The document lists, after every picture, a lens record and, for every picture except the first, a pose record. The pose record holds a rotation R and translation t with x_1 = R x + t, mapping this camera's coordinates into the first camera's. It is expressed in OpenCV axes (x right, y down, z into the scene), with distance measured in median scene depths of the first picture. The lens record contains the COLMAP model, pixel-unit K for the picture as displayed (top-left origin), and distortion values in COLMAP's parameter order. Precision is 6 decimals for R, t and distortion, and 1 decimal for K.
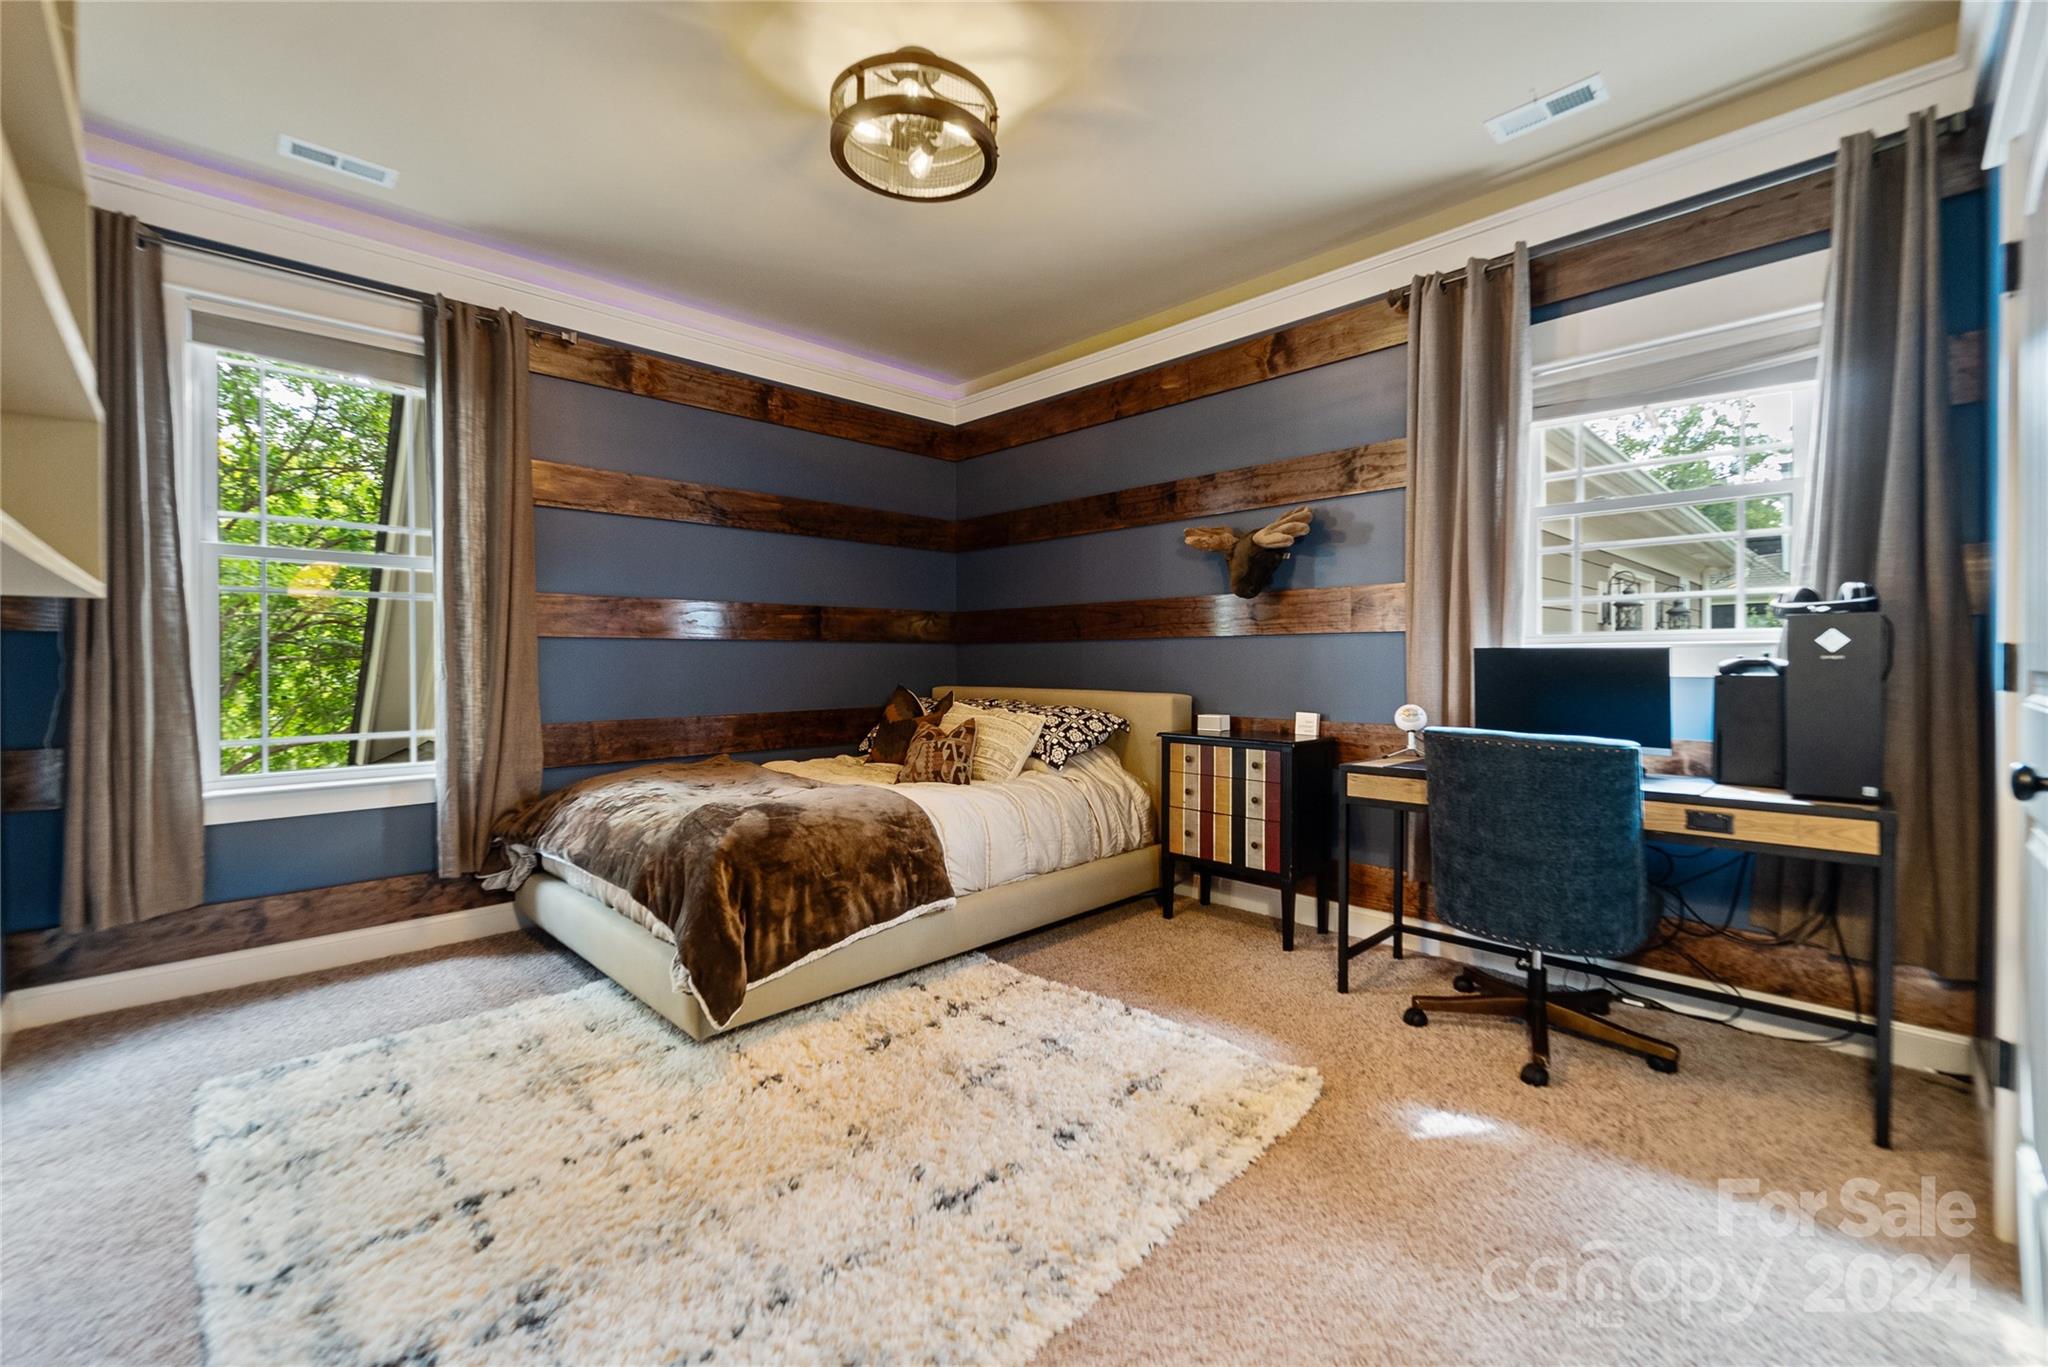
lens RADIAL K [[831.4, 0, 1029.7], [0, 831.4, 676.8], [0, 0, 1]] dist [-0.000818, -0.000124]
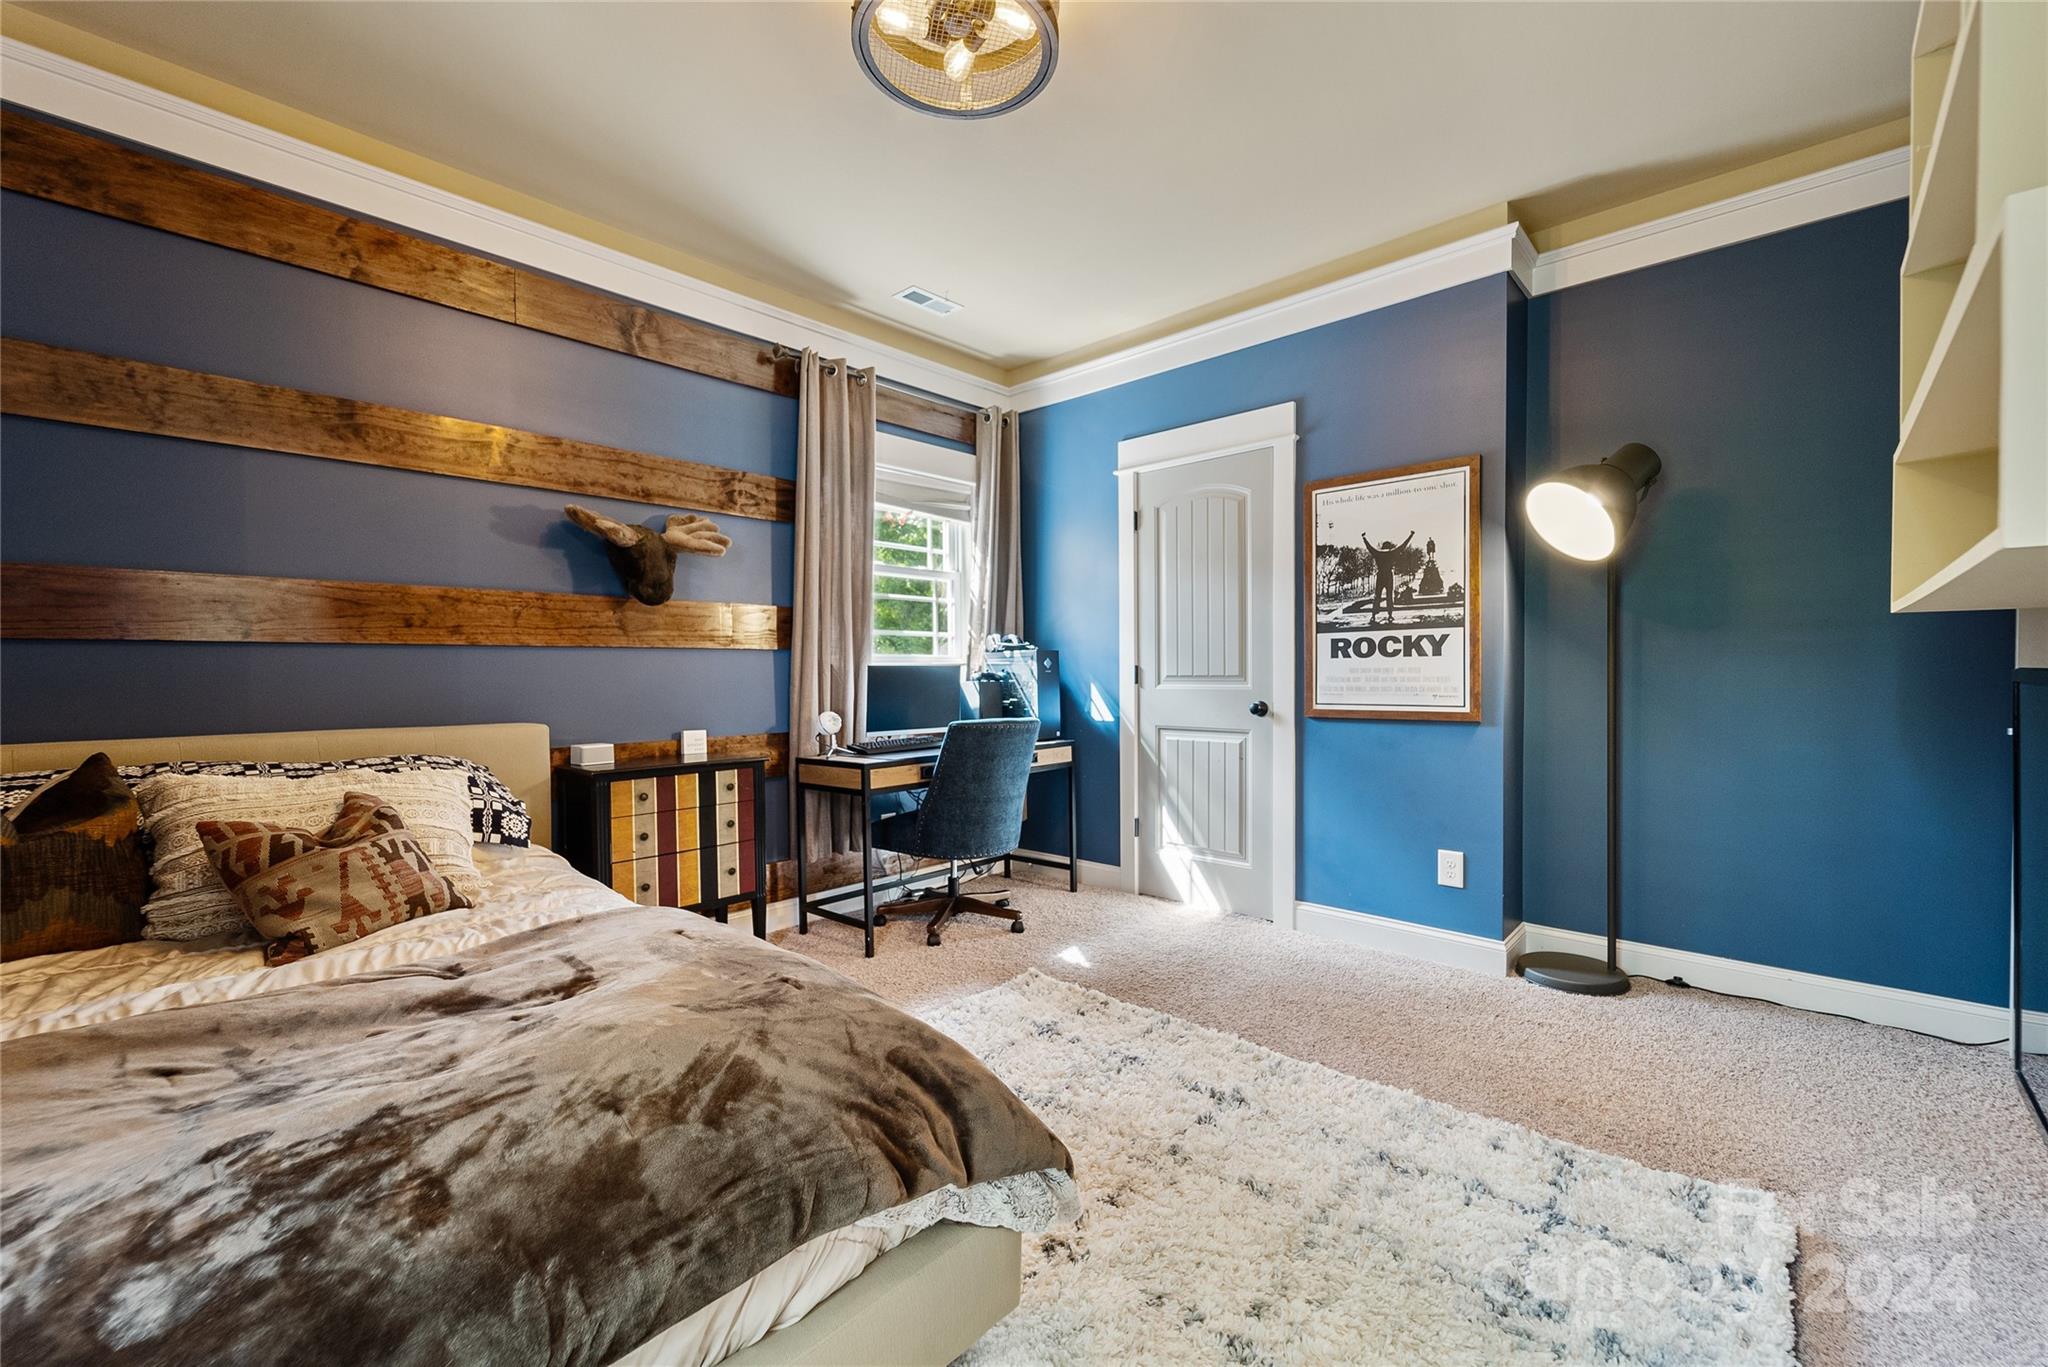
lens RADIAL K [[833.4, 0, 1031.7], [0, 833.4, 687.1], [0, 0, 1]] dist [0.002225, 0.000329]
pose [[-0.038505, -0.025304, 0.998938, -0.685561], [0.022193, 0.999411, 0.026172, -0.024267], [-0.999012, 0.023177, -0.037921, 0.687149]]
